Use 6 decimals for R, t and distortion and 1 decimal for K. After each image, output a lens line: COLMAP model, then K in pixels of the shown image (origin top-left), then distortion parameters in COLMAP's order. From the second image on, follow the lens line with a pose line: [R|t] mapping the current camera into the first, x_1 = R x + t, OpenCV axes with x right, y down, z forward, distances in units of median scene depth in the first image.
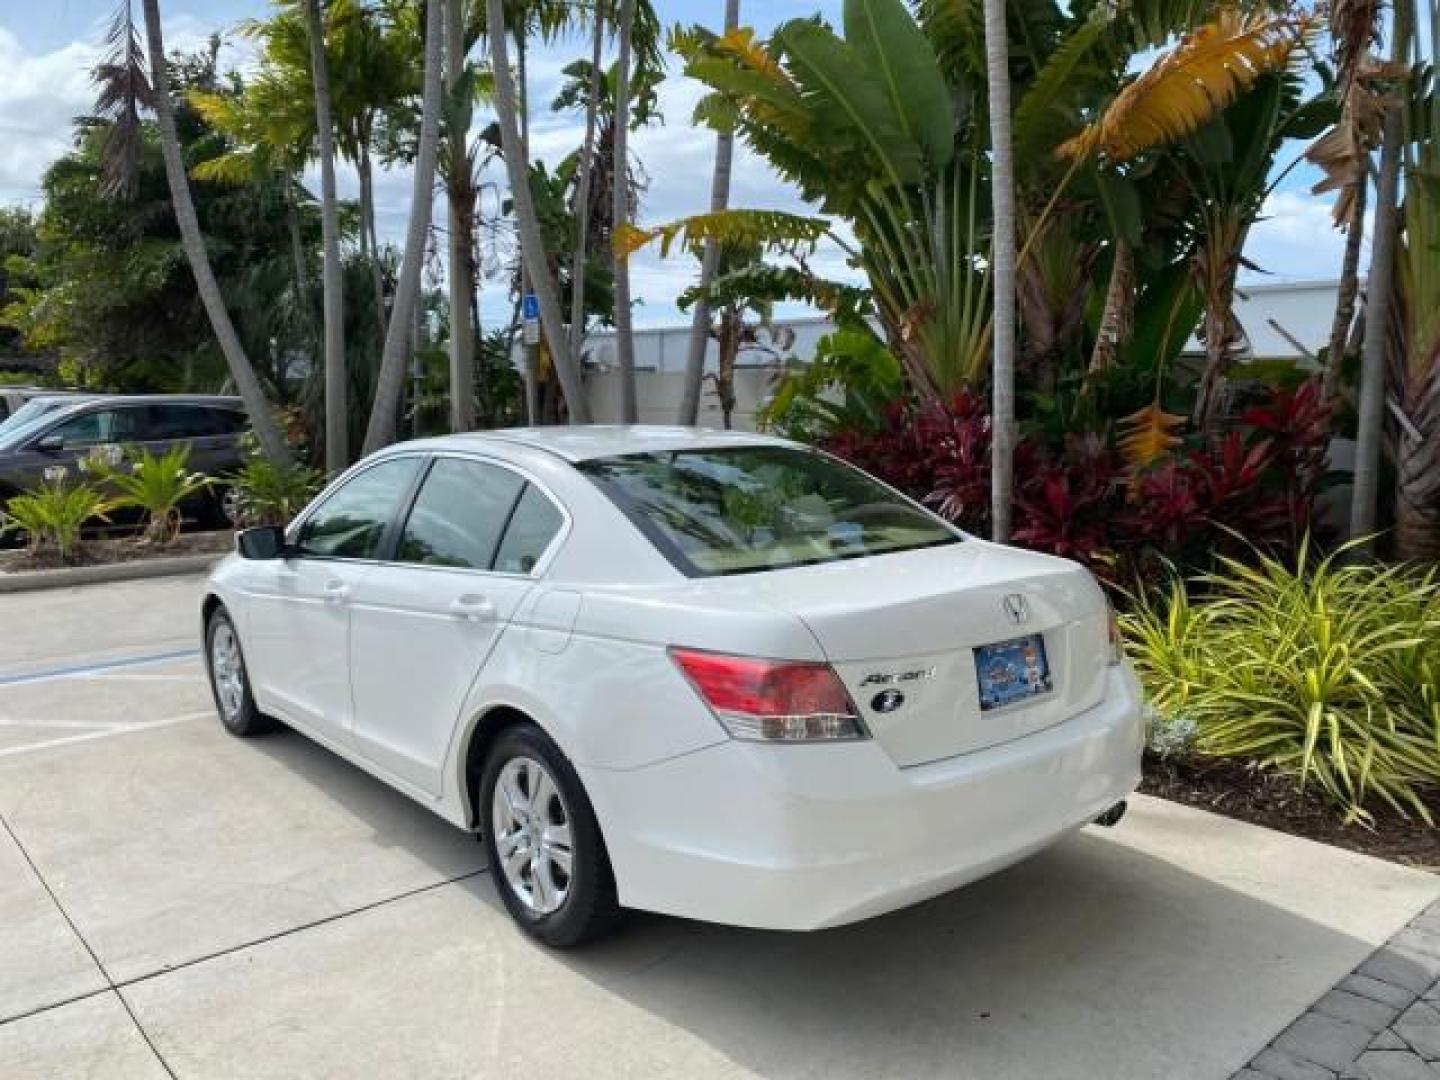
lens RADIAL K [[1109.4, 0, 723.6], [0, 1109.4, 535.2], [0, 0, 1]] dist [0.029456, -0.031406]
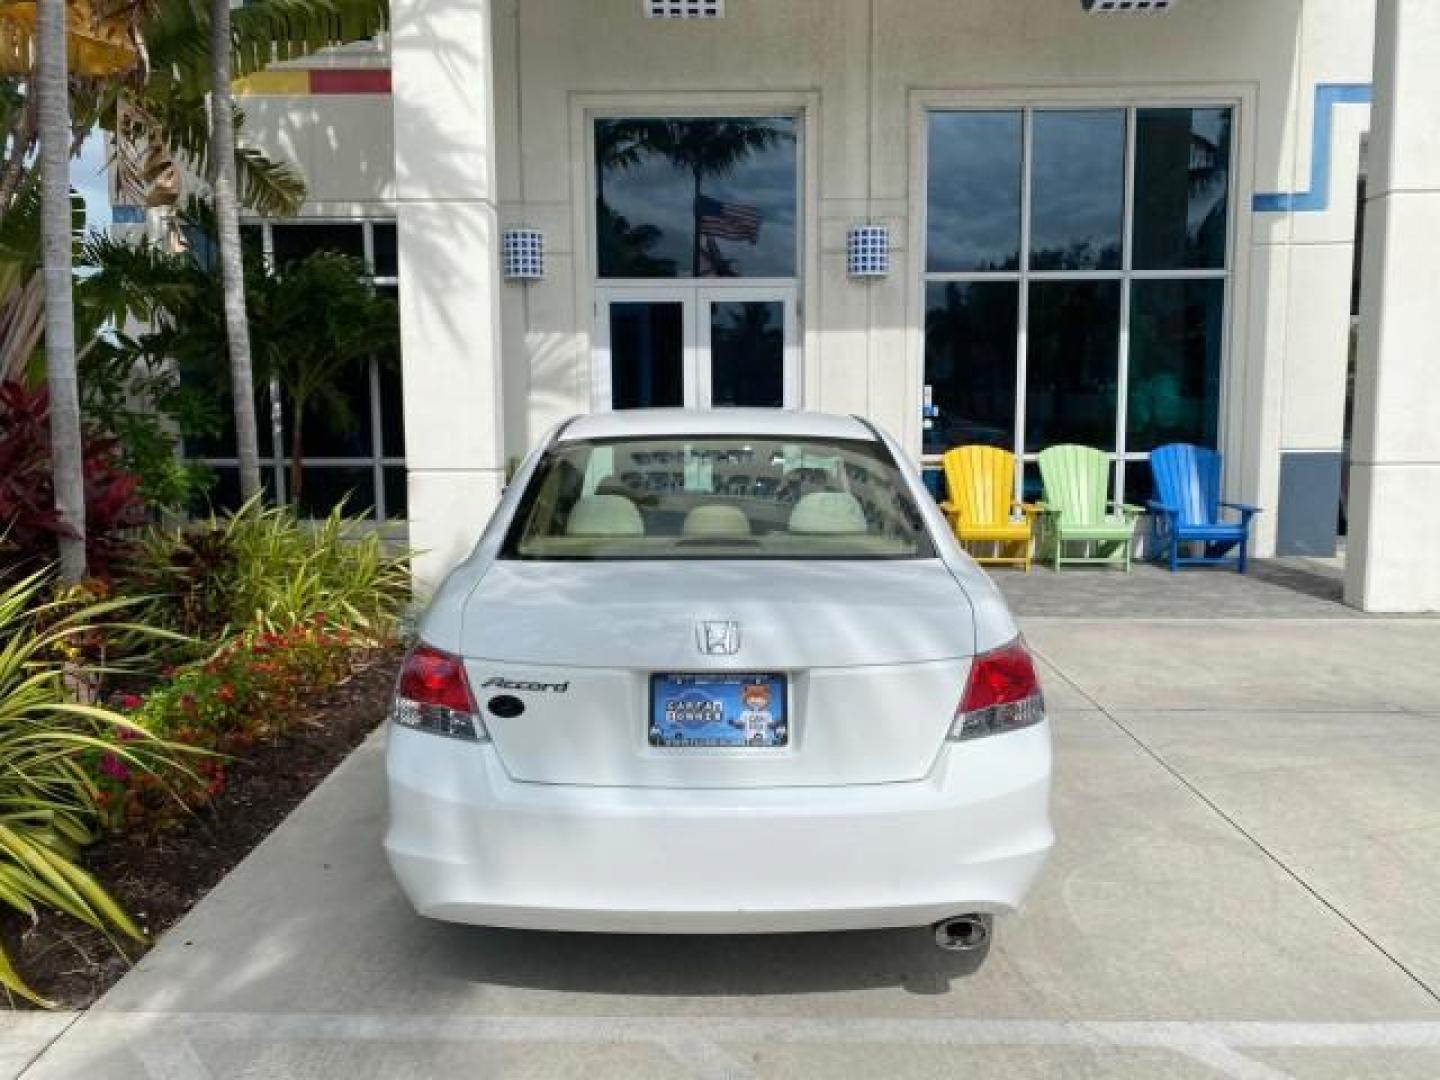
lens RADIAL K [[1109.4, 0, 719.3], [0, 1109.4, 542.4], [0, 0, 1]] dist [0.029456, -0.031406]
pose [[0.767723, 0.105189, -0.632089, 0.468256], [-0.086314, 0.994420, 0.060651, -0.034141], [0.634942, 0.007995, 0.772518, 0.203869]]
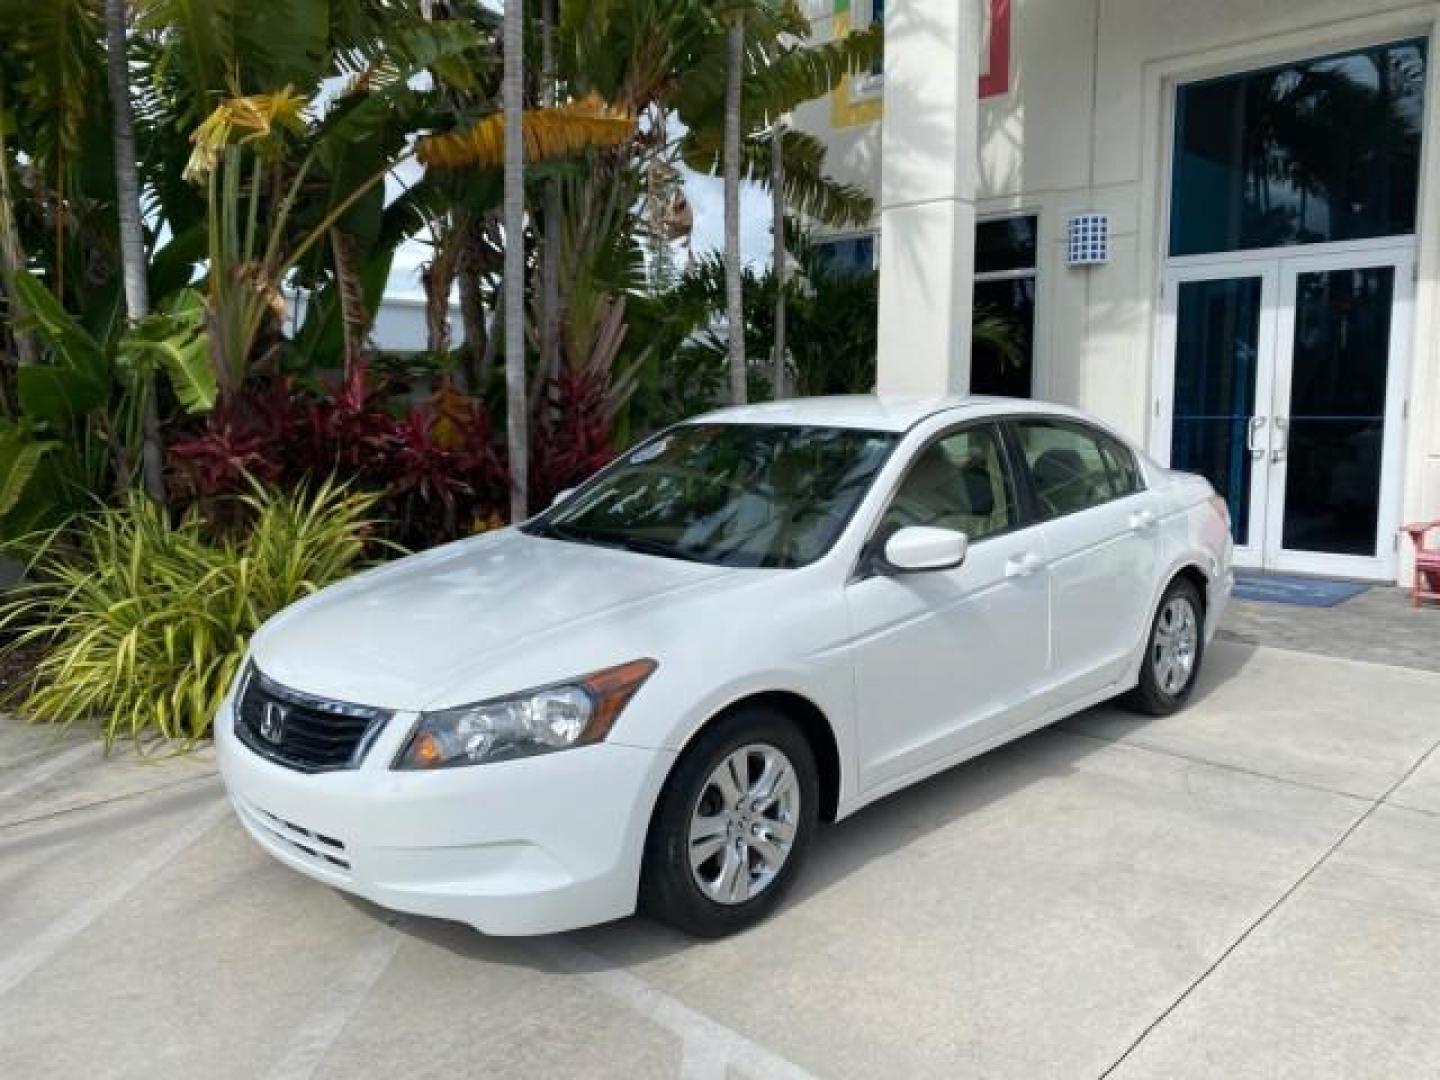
lens RADIAL K [[1109.4, 0, 716.6], [0, 1109.4, 541.1], [0, 0, 1]] dist [0.029456, -0.031406]
pose [[0.104754, 0.156457, -0.982114, 0.809913], [-0.106239, 0.983657, 0.145371, -0.093122], [0.988807, 0.089110, 0.119664, 0.690895]]
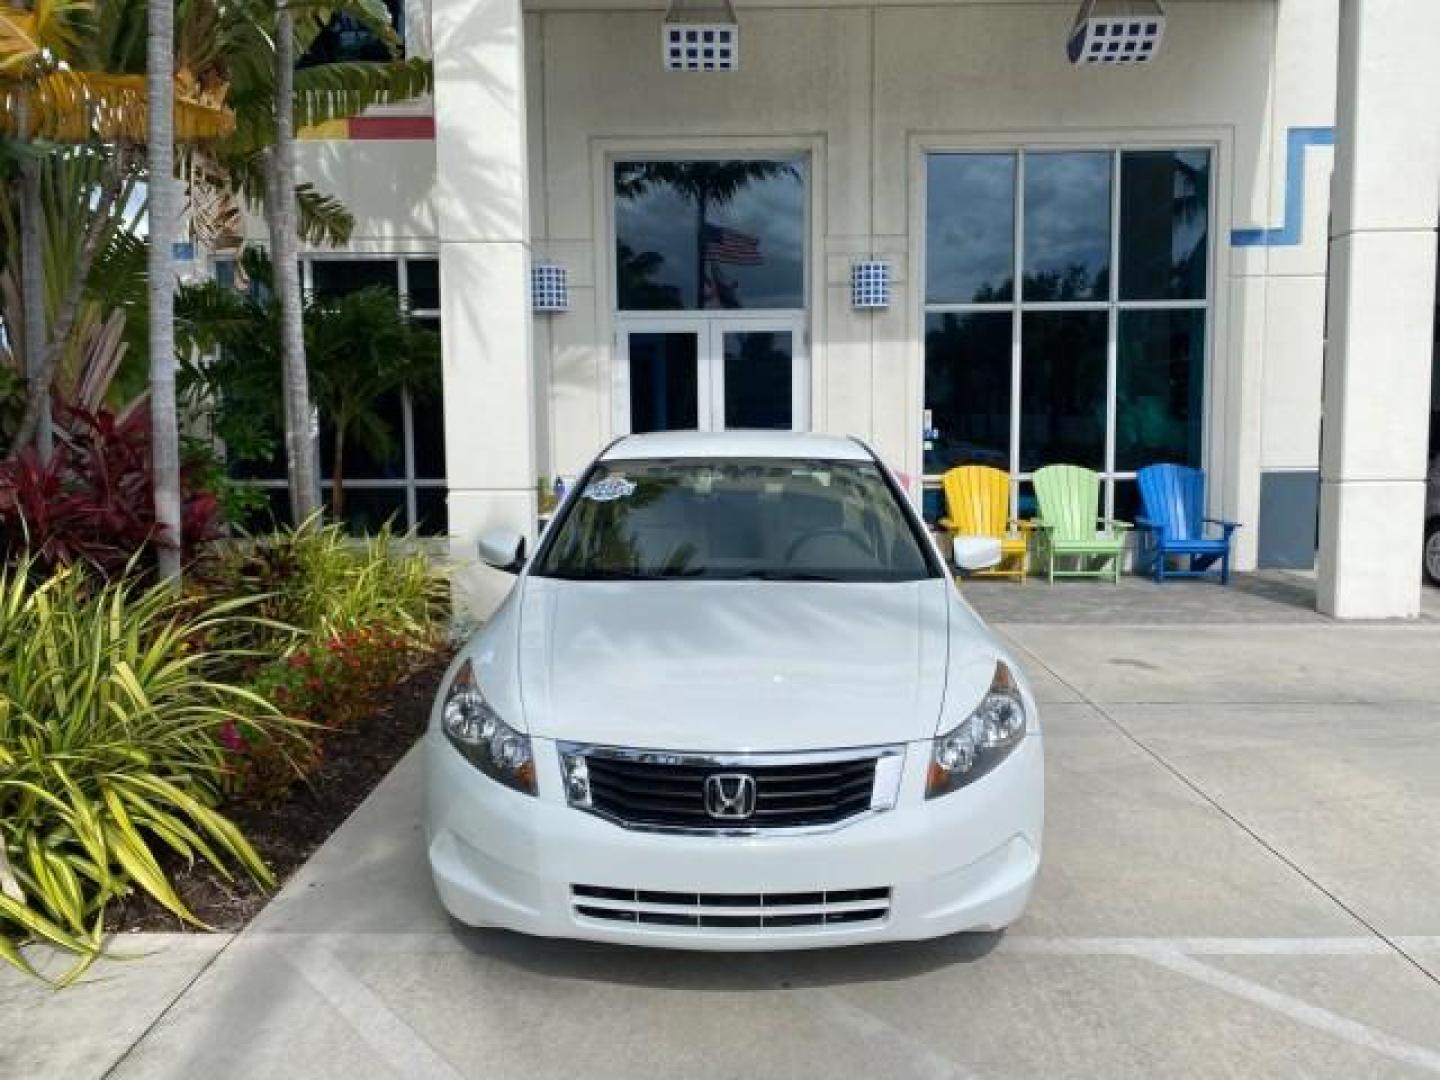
lens RADIAL K [[1109.4, 0, 720.9], [0, 1109.4, 538.8], [0, 0, 1]] dist [0.029456, -0.031406]
pose [[0.769456, 0.087939, -0.632617, 0.526031], [-0.083162, 0.995839, 0.037279, -0.025892], [0.633263, 0.023925, 0.773567, 0.092207]]
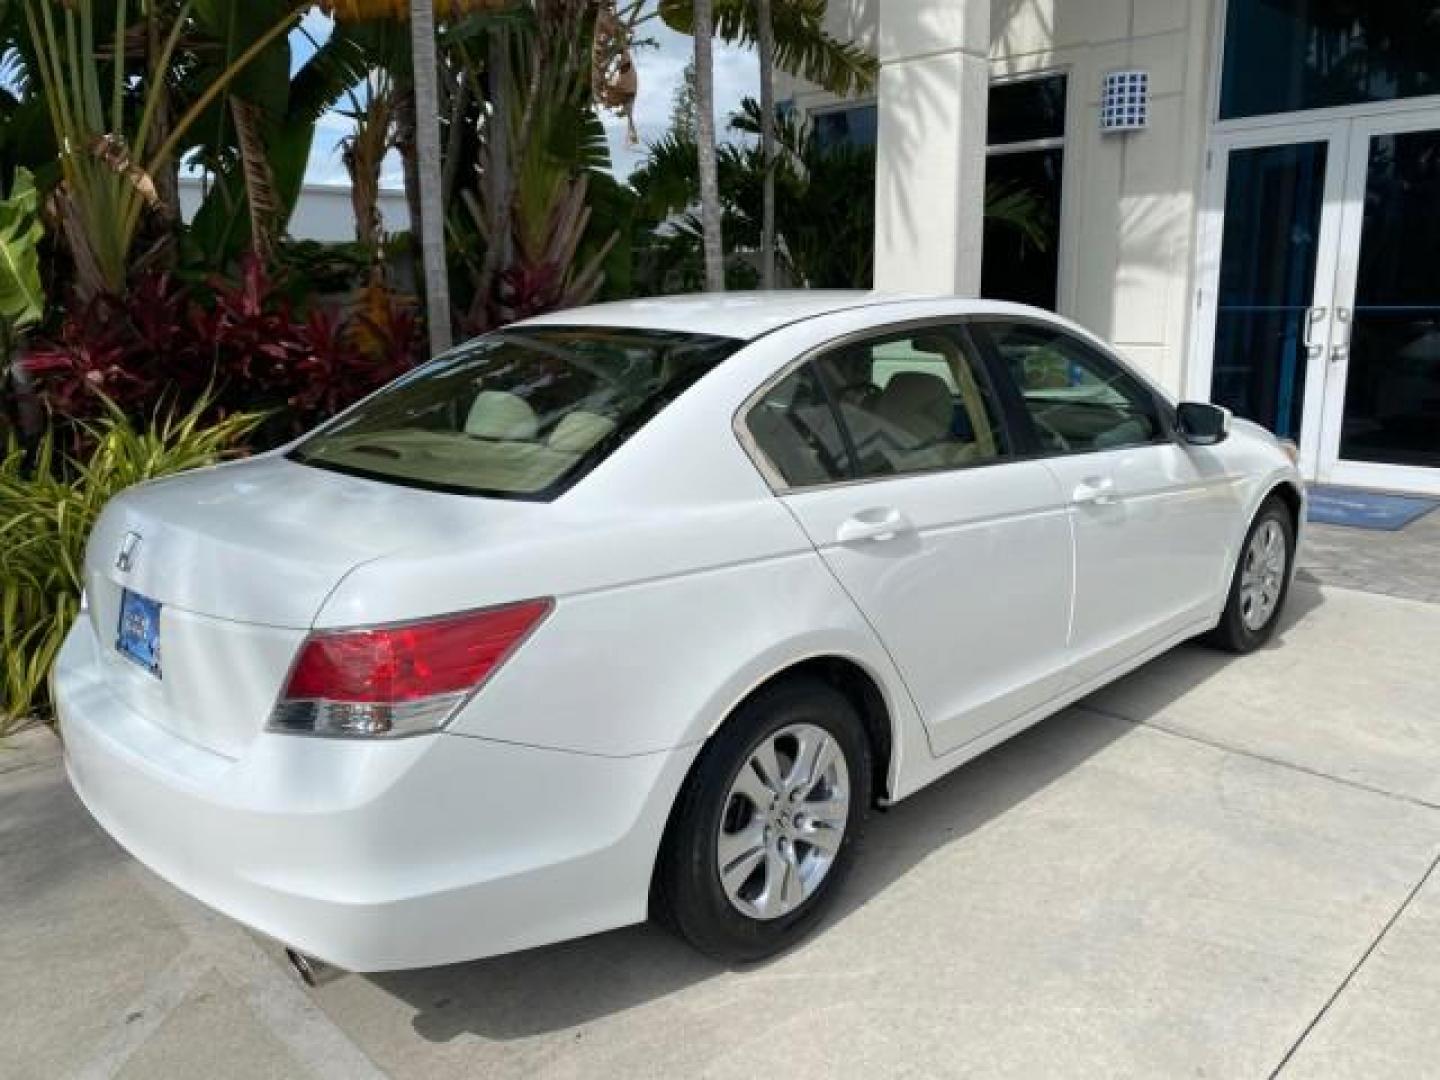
lens RADIAL K [[1109.4, 0, 719.2], [0, 1109.4, 534.2], [0, 0, 1]] dist [0.029456, -0.031406]
pose [[0.078366, 0.240776, -0.967412, 0.625224], [-0.094222, 0.967841, 0.233251, -0.100040], [0.992462, 0.072873, 0.098532, 0.791372]]
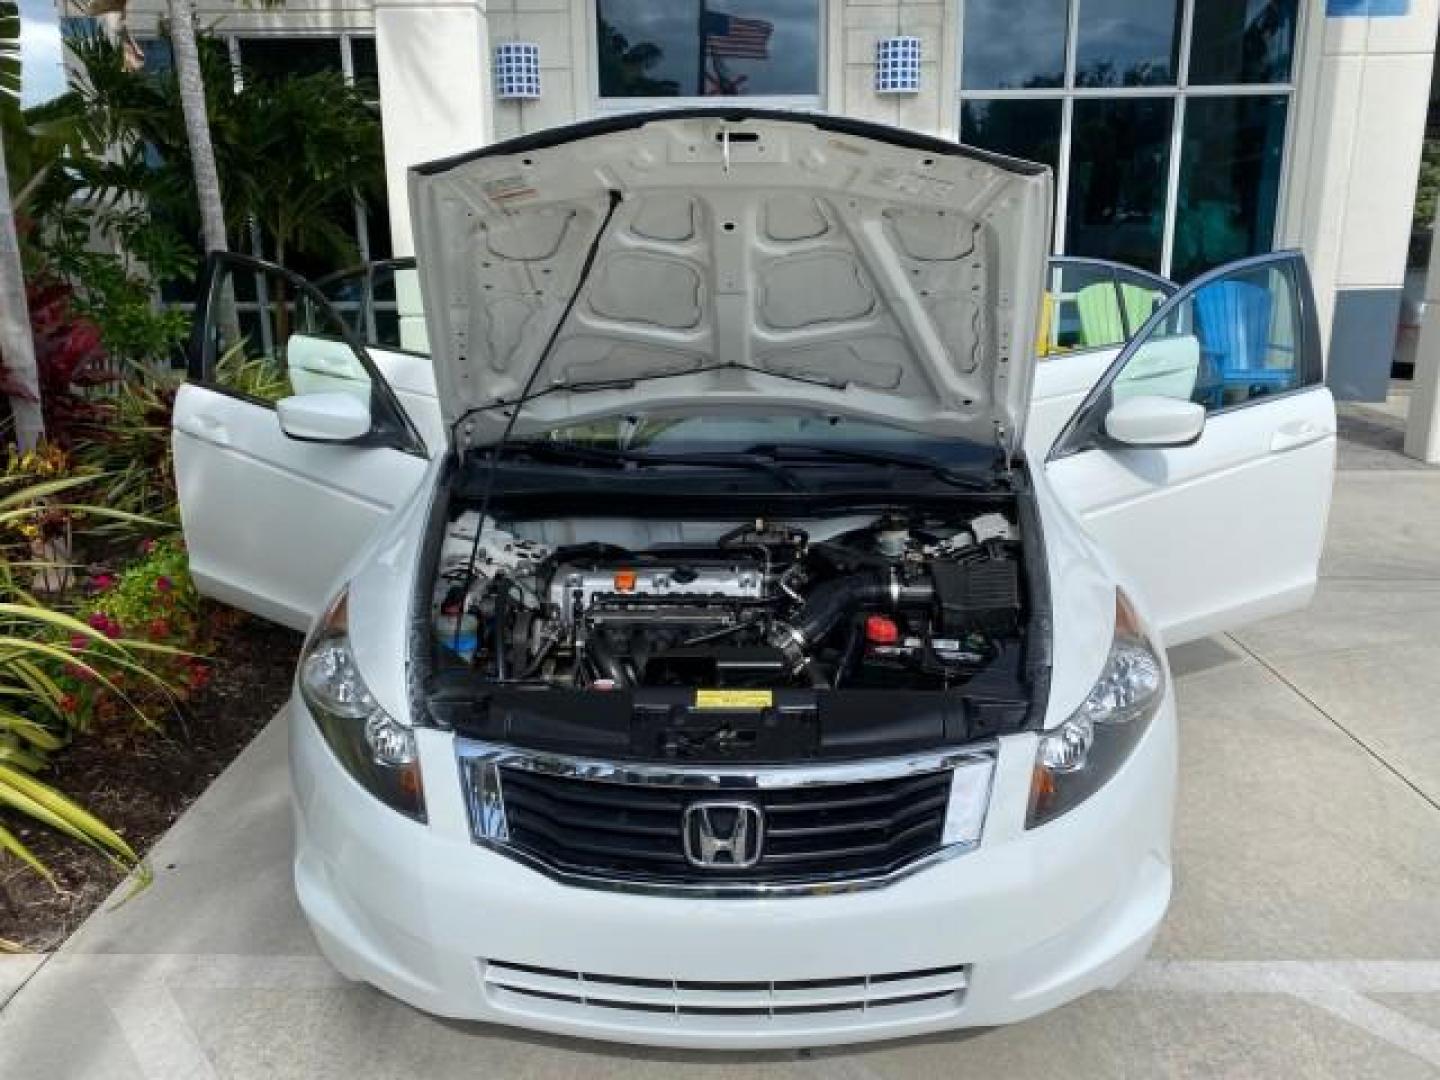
lens RADIAL K [[1109.4, 0, 720.0], [0, 1109.4, 536.9], [0, 0, 1]] dist [0.029456, -0.031406]
pose [[0.767116, 0.186797, -0.613710, 0.388326], [-0.080839, 0.977189, 0.196385, -0.039309], [0.636394, -0.101039, 0.764718, 0.265916]]
